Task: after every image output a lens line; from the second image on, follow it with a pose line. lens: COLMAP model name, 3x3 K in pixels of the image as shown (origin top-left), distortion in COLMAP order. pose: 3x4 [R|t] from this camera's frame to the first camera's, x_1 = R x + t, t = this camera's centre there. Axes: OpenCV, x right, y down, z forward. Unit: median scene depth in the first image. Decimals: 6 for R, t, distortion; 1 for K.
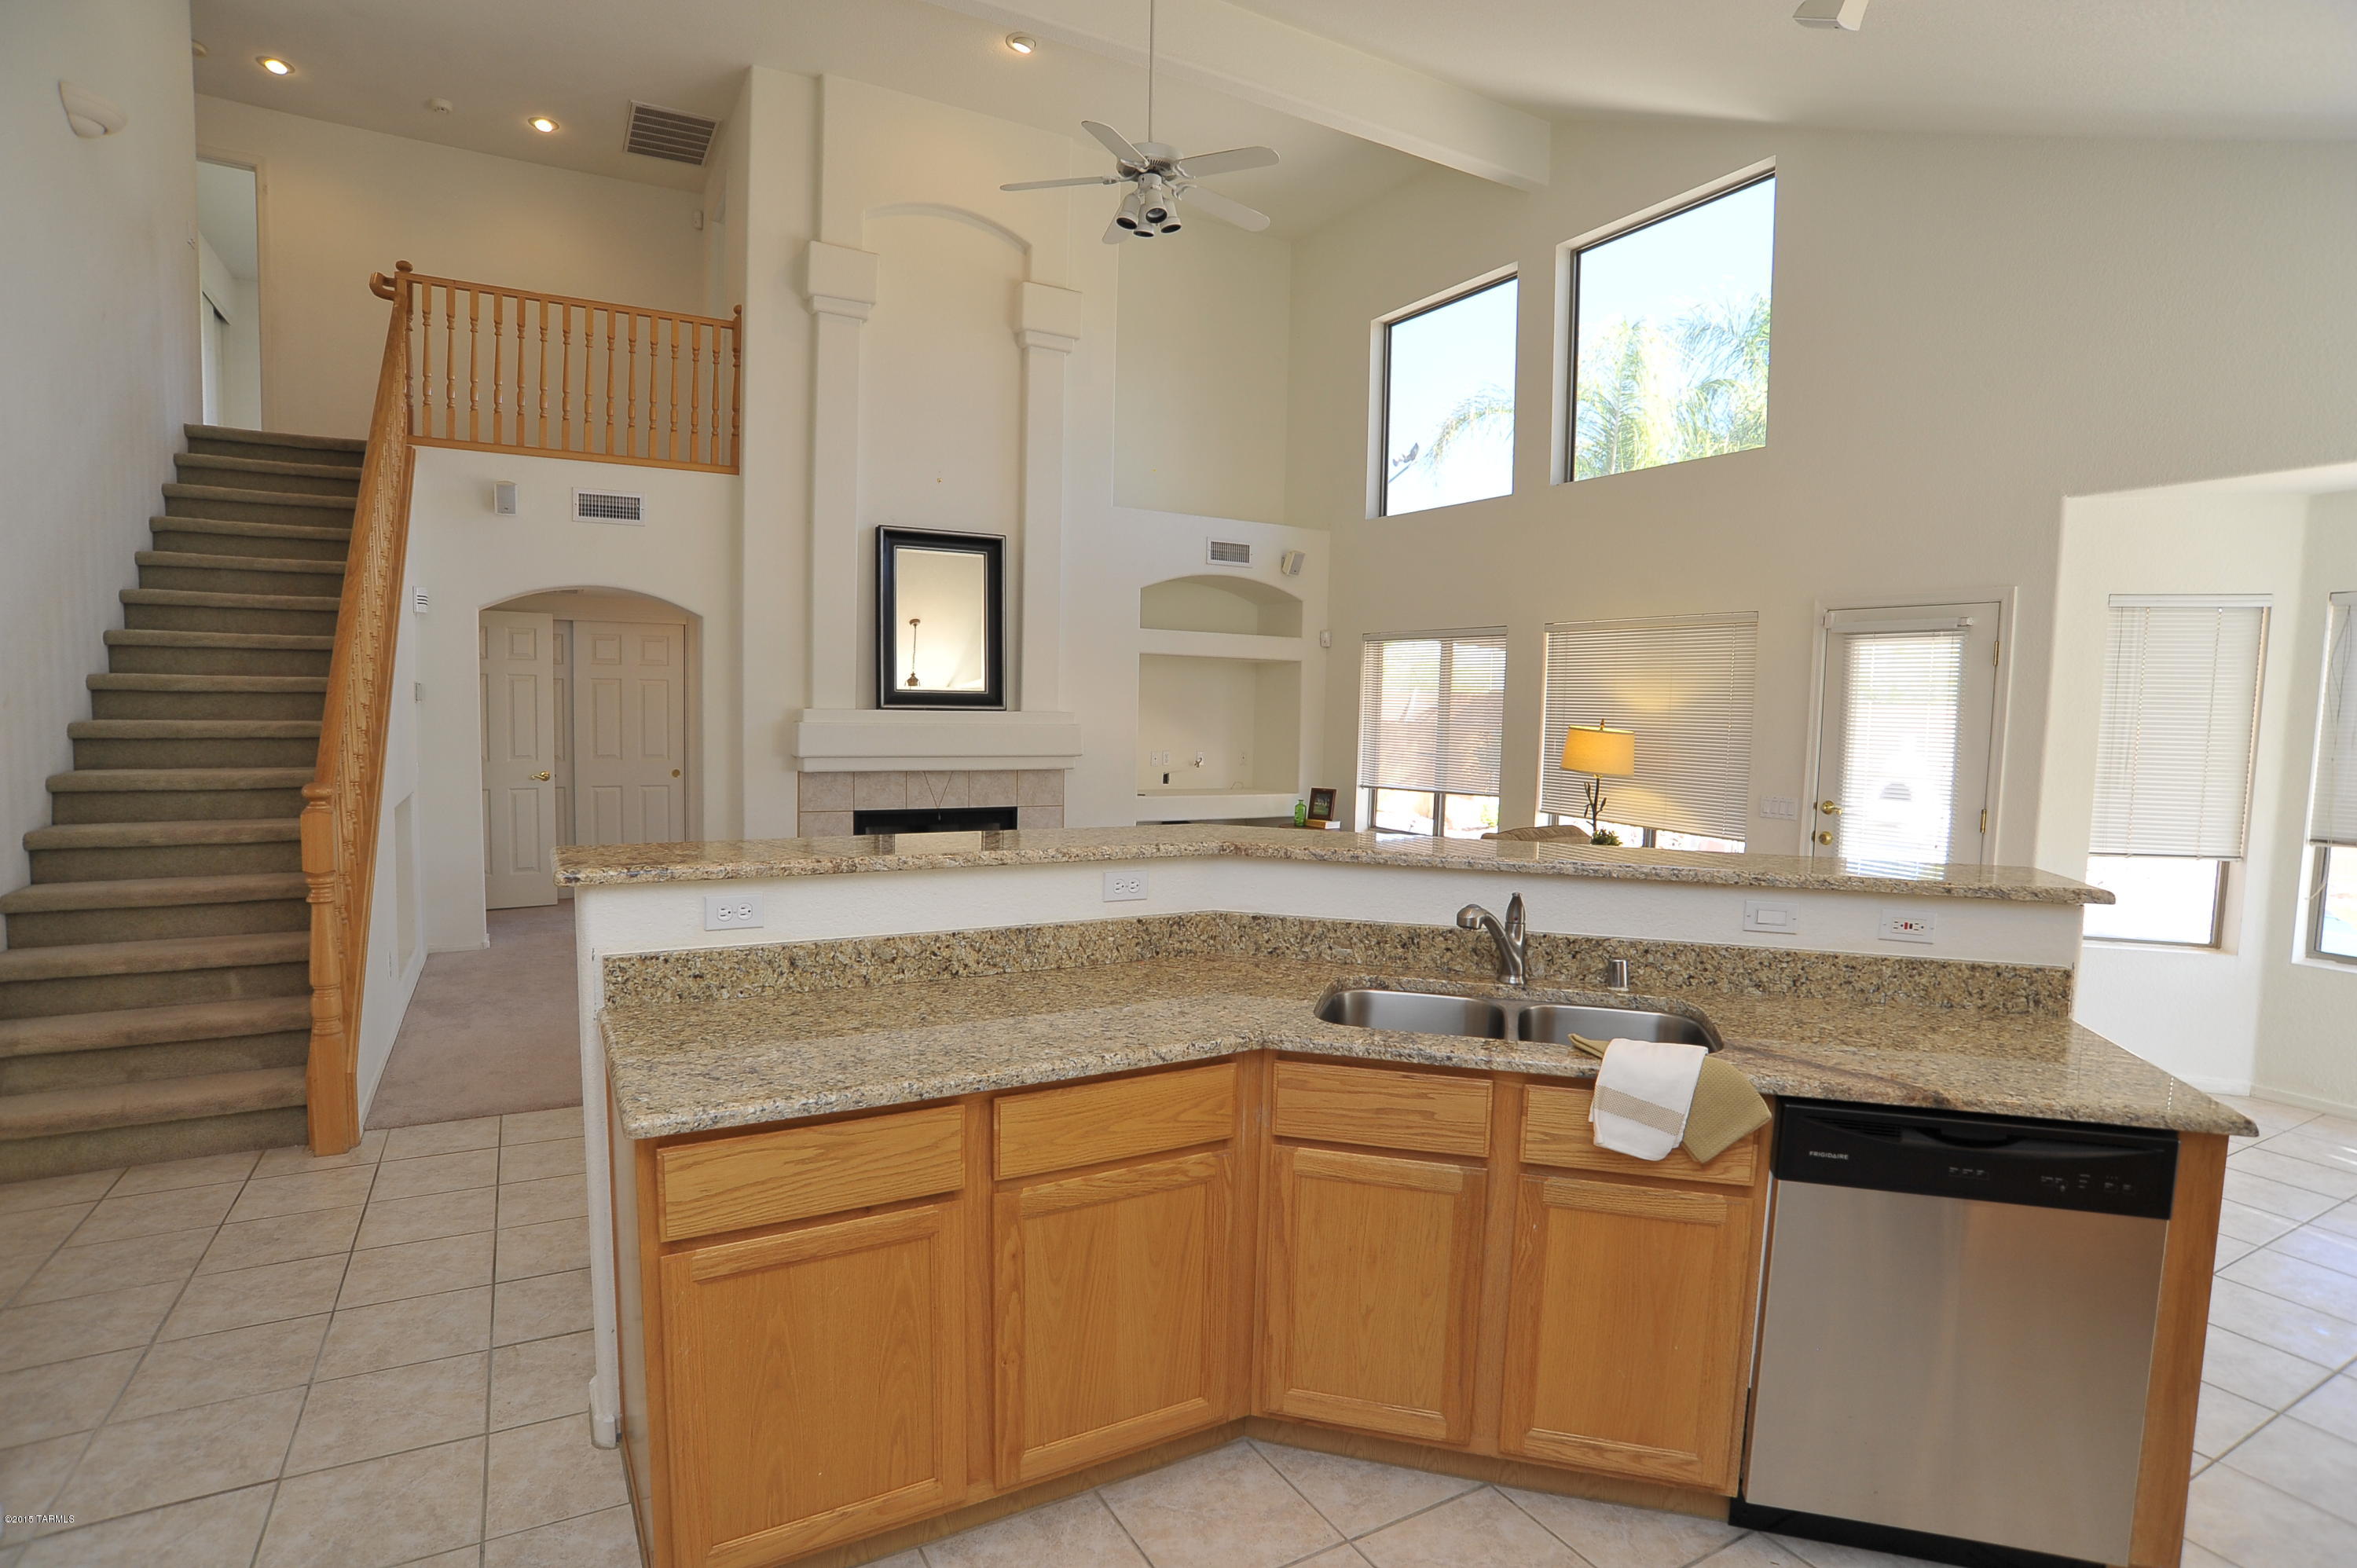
lens RADIAL K [[1201.7, 0, 1187.2], [0, 1201.7, 785.0], [0, 0, 1]] dist [-0.091125, 0.037921]
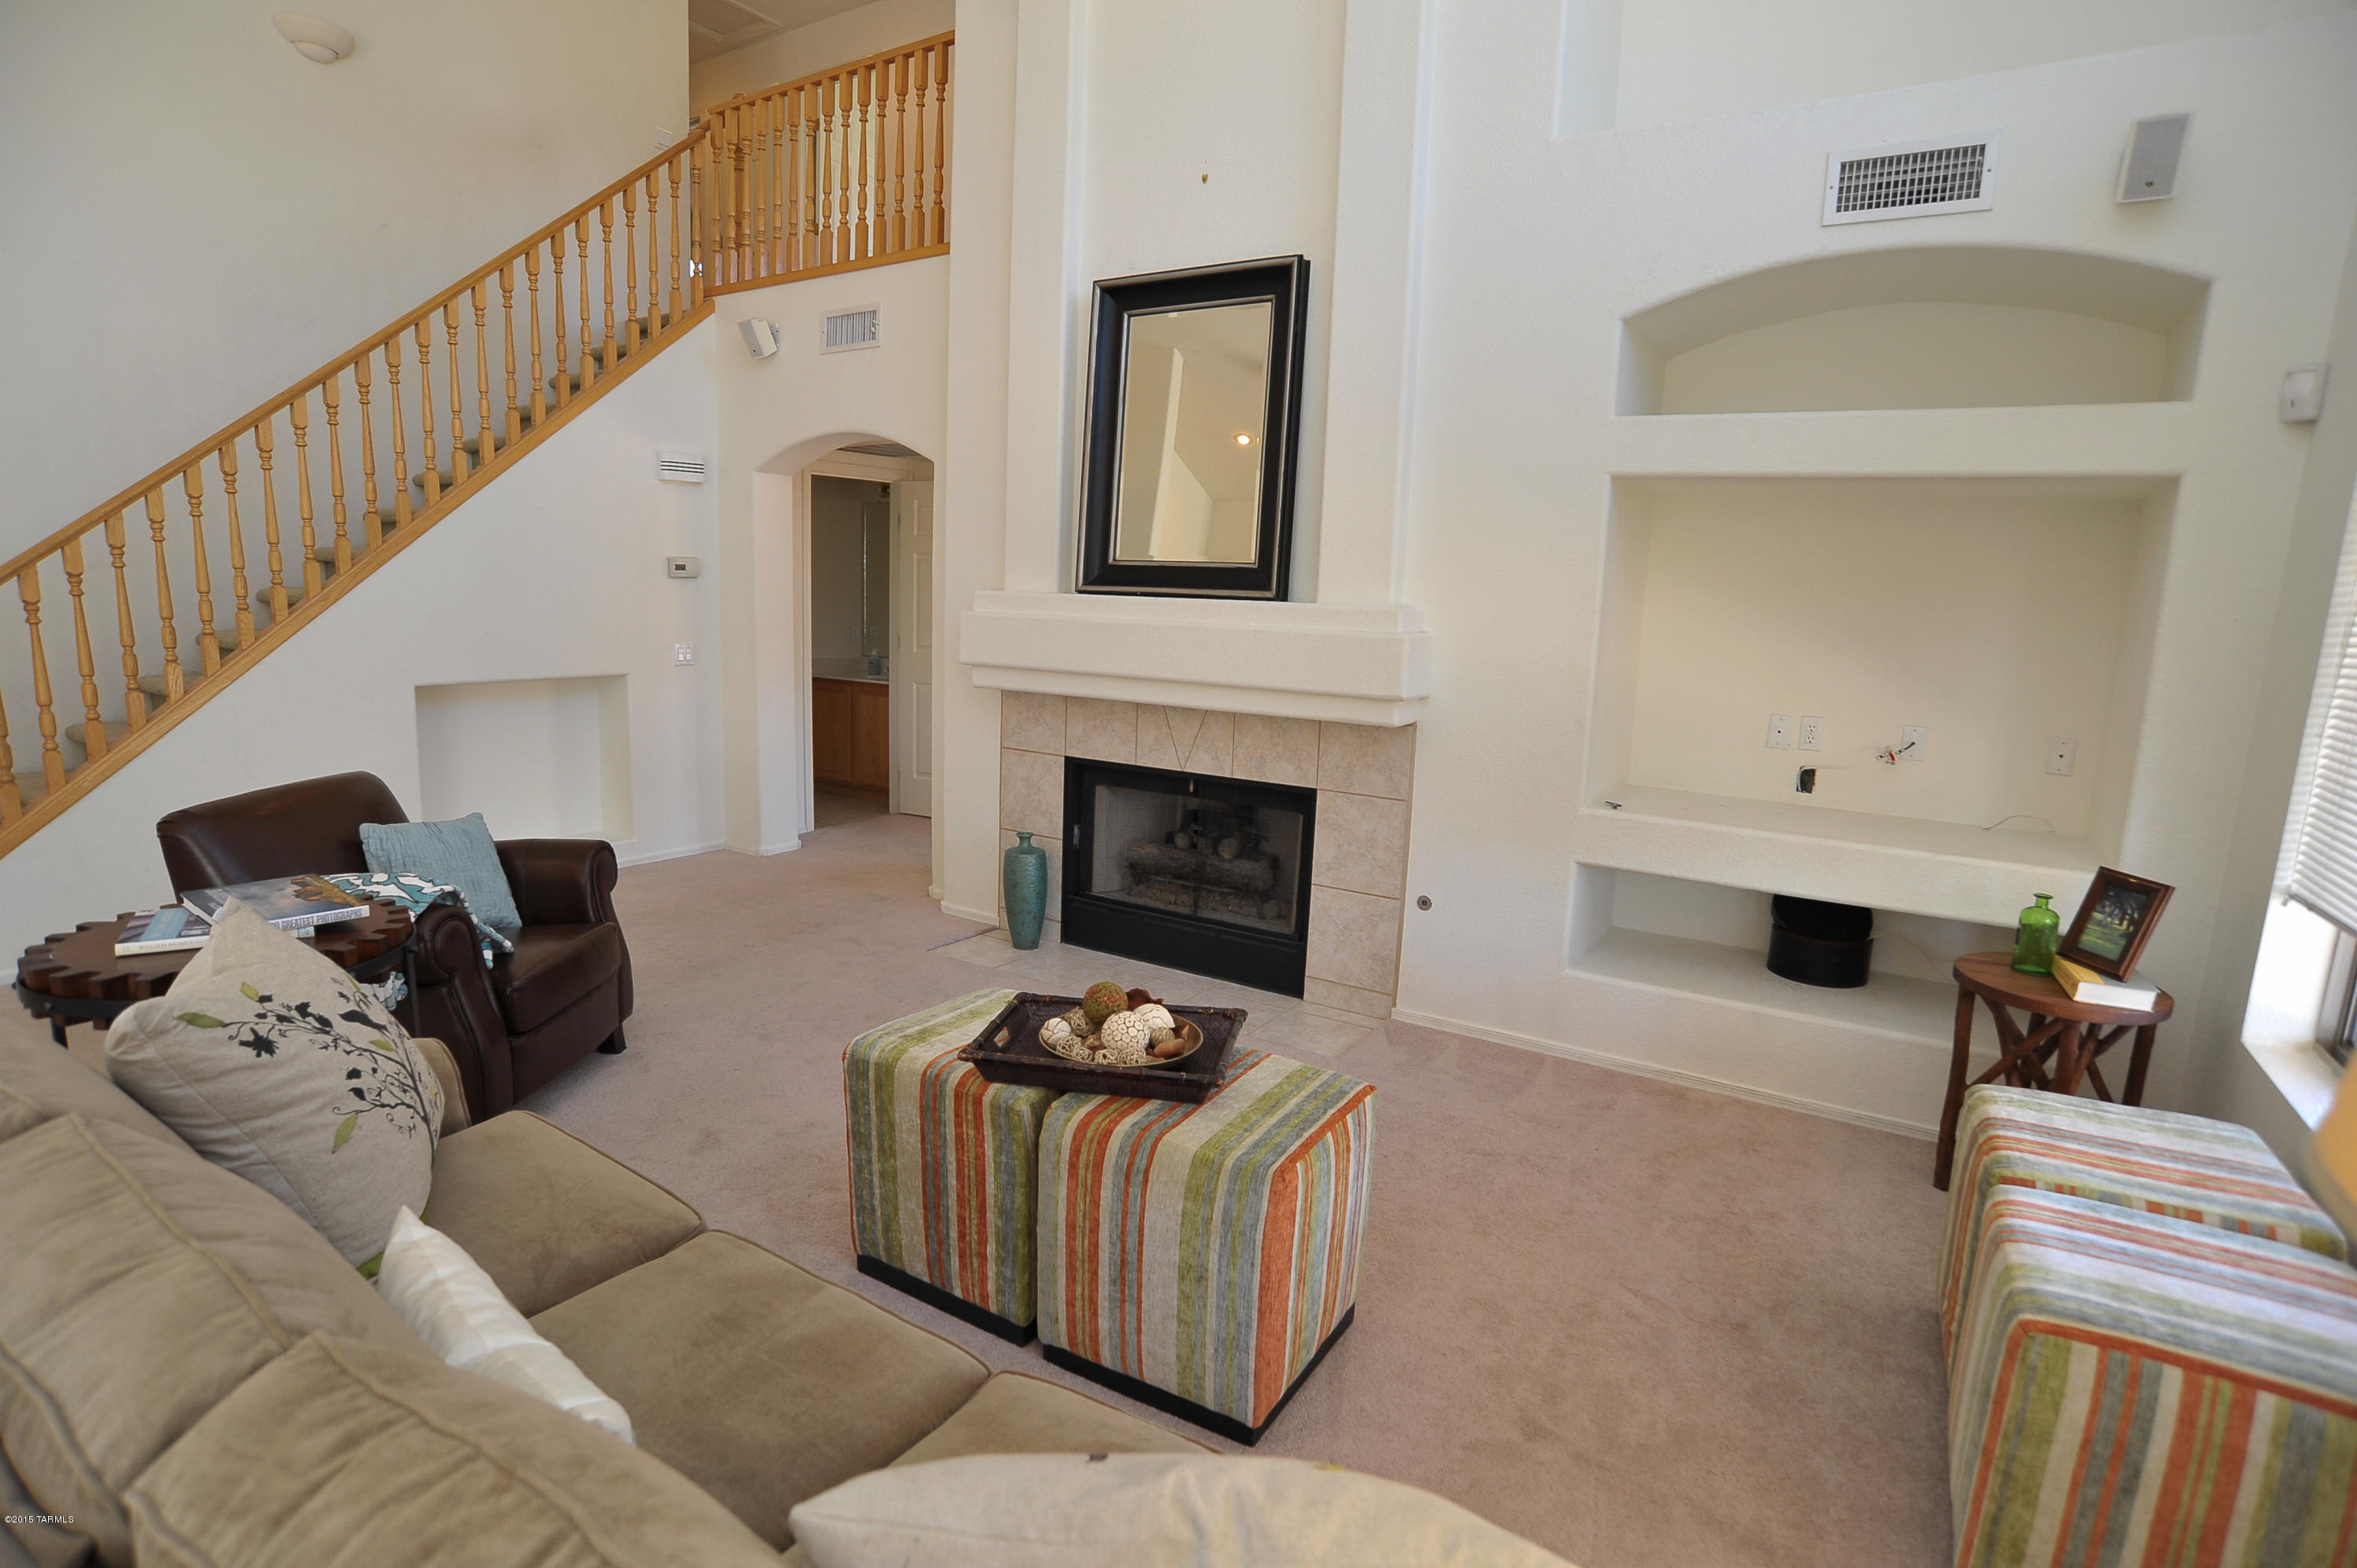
lens RADIAL K [[1201.7, 0, 1159.4], [0, 1201.7, 794.8], [0, 0, 1]] dist [-0.091125, 0.037921]
pose [[0.466912, 0.143856, -0.872524, 0.292409], [-0.085182, 0.989408, 0.117544, -0.036703], [0.880192, 0.019441, 0.474220, 0.726916]]
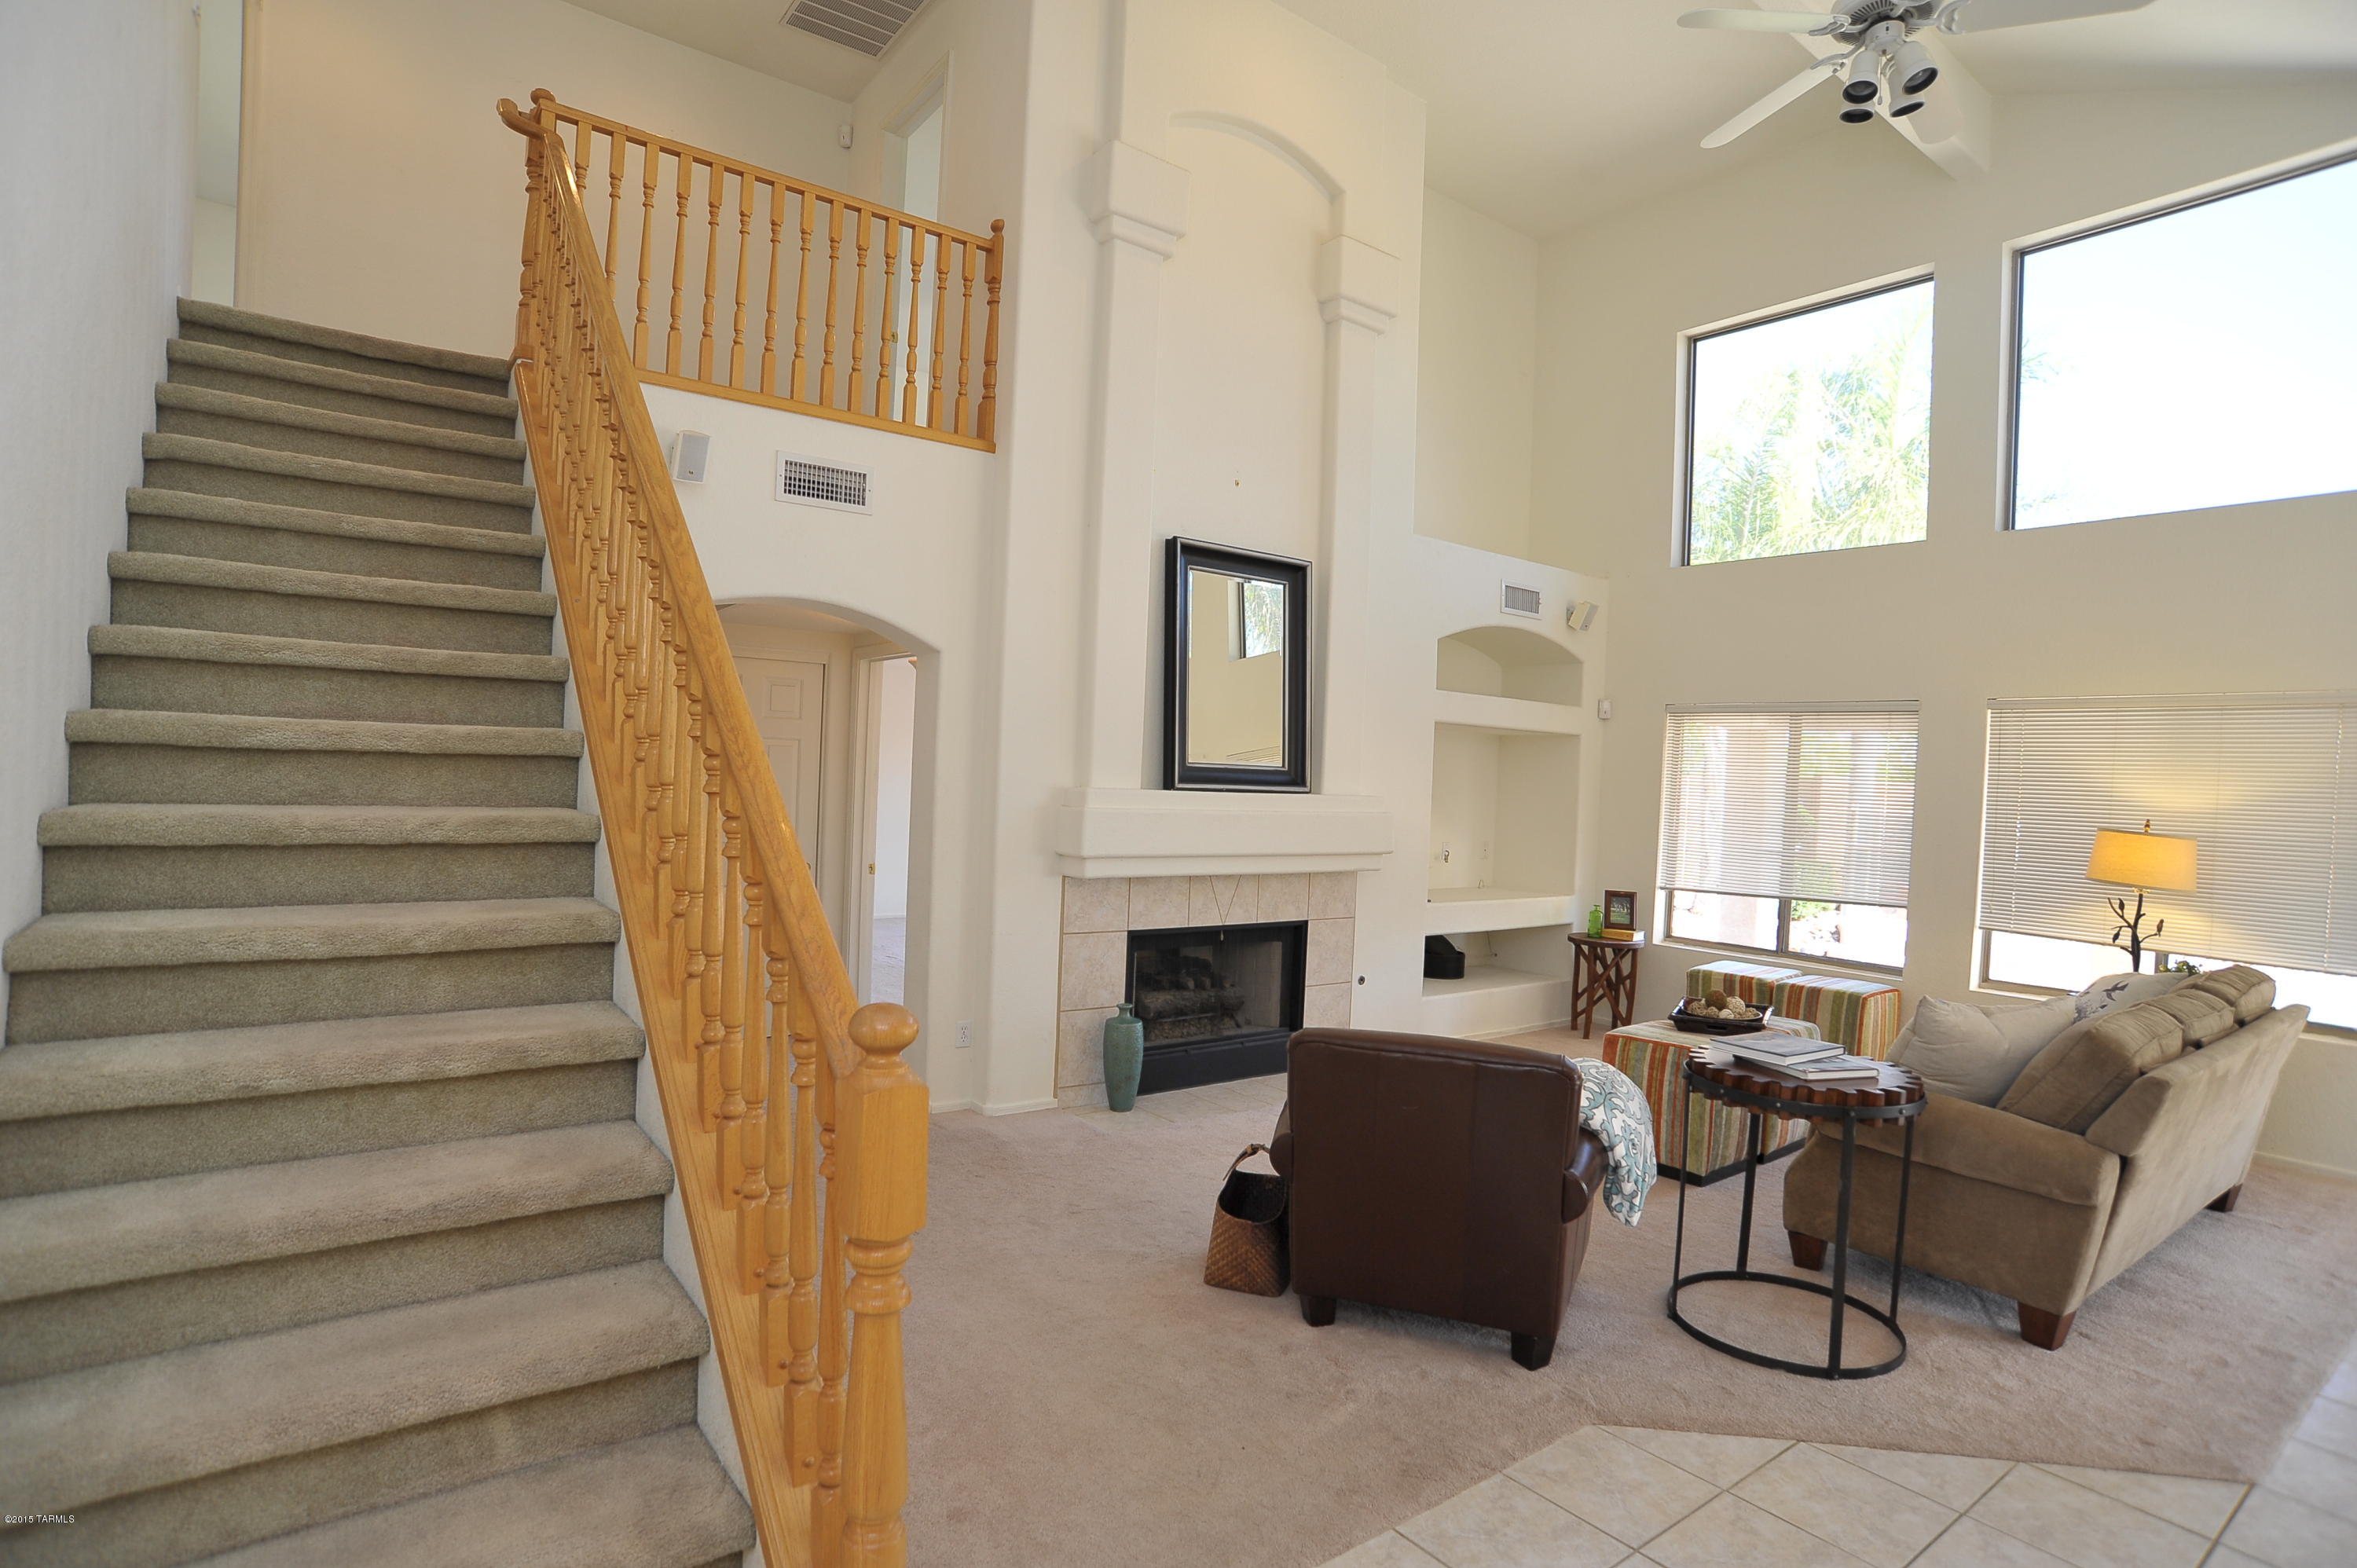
lens RADIAL K [[1201.7, 0, 1188.9], [0, 1201.7, 784.4], [0, 0, 1]] dist [-0.091125, 0.037921]
pose [[0.989360, 0.016485, 0.144553, -0.341461], [-0.008690, 0.998482, -0.054392, -0.026636], [-0.145230, 0.052557, 0.988001, 0.275542]]
